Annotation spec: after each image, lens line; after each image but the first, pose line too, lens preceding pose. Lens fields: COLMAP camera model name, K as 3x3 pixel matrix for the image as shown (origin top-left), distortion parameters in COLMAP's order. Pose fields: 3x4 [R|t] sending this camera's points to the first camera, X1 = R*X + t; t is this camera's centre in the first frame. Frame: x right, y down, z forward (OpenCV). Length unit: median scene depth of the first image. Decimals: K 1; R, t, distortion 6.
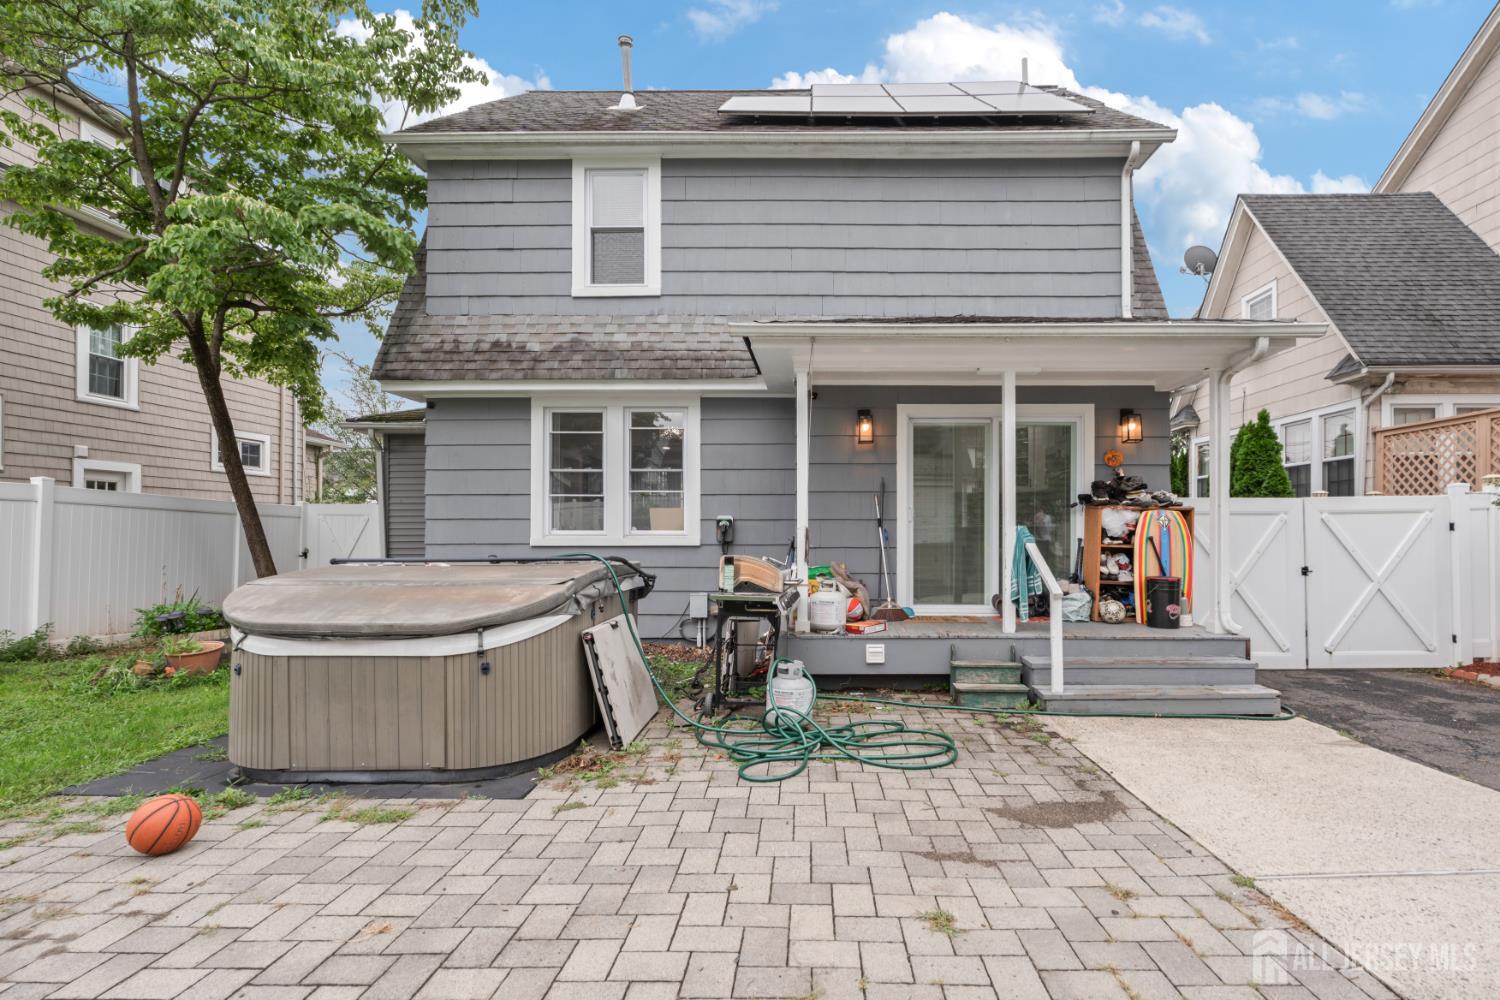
lens RADIAL K [[673.1, 0, 798.1], [0, 673.1, 522.3], [0, 0, 1]] dist [0.000427, 0.000991]
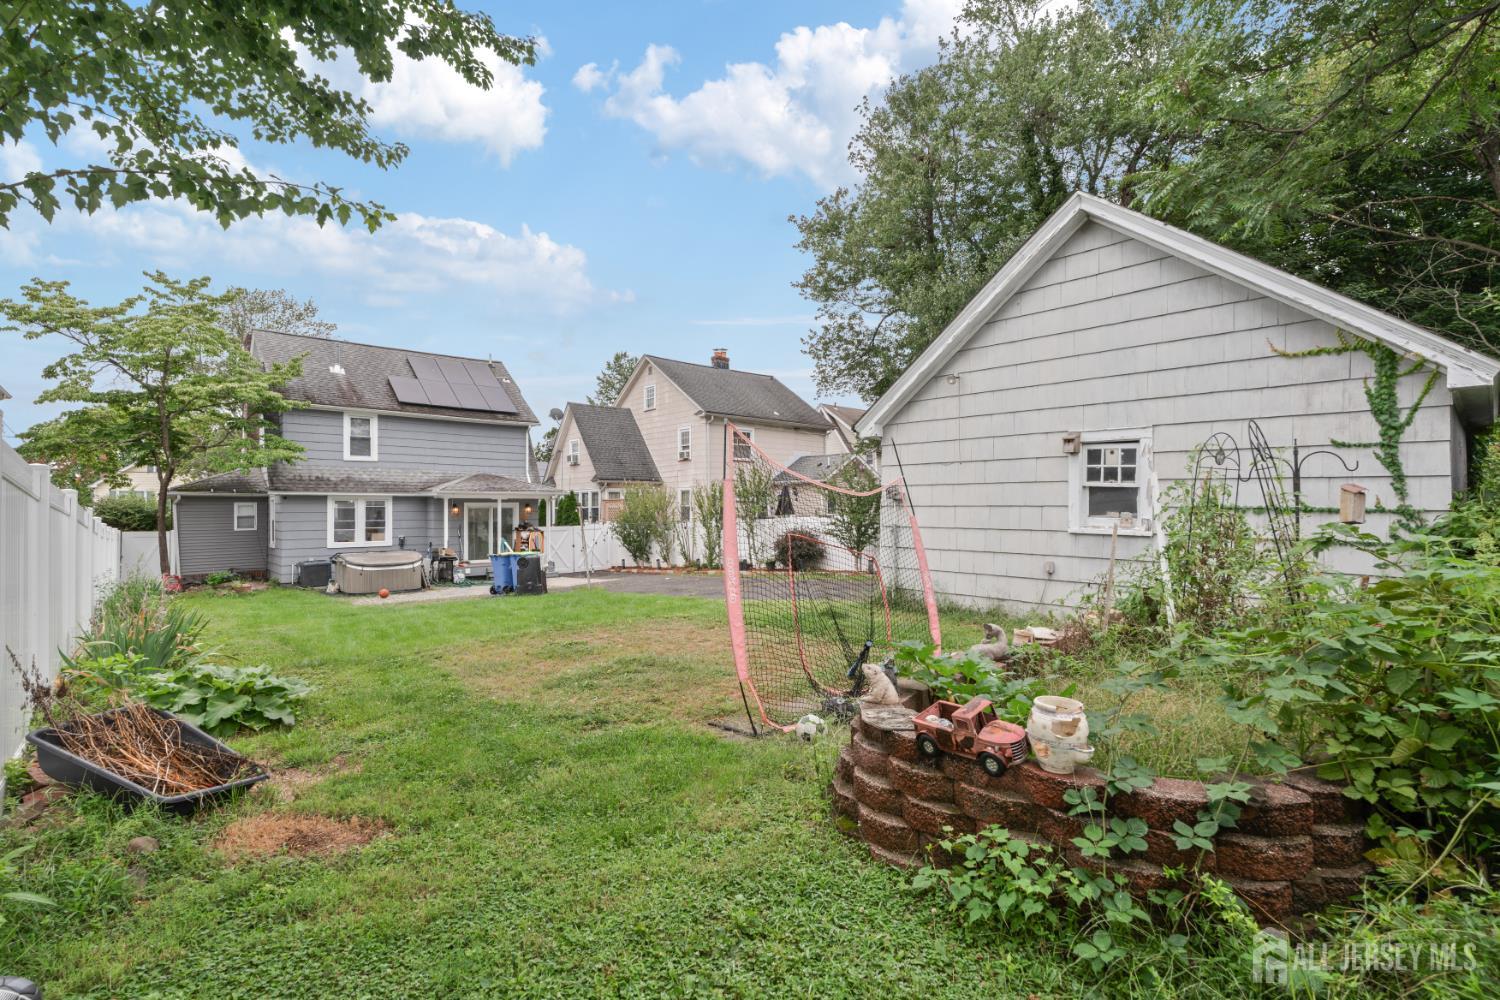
lens RADIAL K [[673.1, 0, 744.2], [0, 673.1, 504.0], [0, 0, 1]] dist [0.000427, 0.000991]
pose [[0.715969, 0.004843, 0.698116, -1.139889], [0.002803, 0.999948, -0.009812, -0.120938], [-0.698127, 0.008982, 0.715918, -2.278600]]
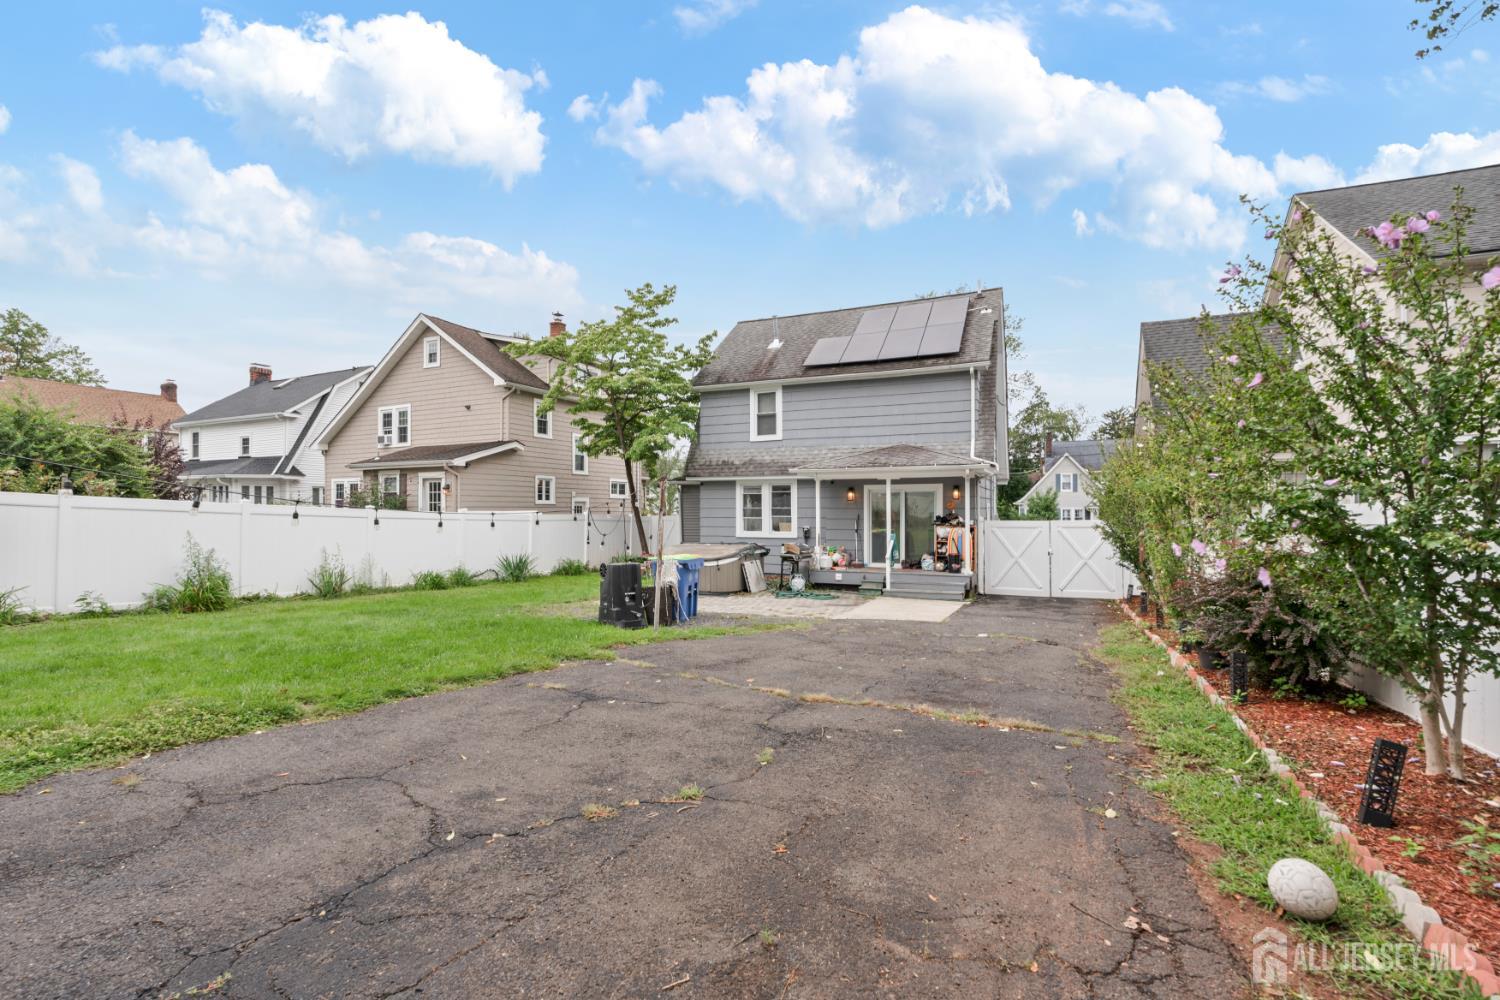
lens RADIAL K [[673.1, 0, 754.4], [0, 673.1, 504.1], [0, 0, 1]] dist [0.000427, 0.000991]
pose [[0.922420, -0.004286, -0.386165, 0.699581], [0.005986, 0.999977, 0.003199, -0.105008], [0.386142, -0.005262, 0.922424, -1.429480]]
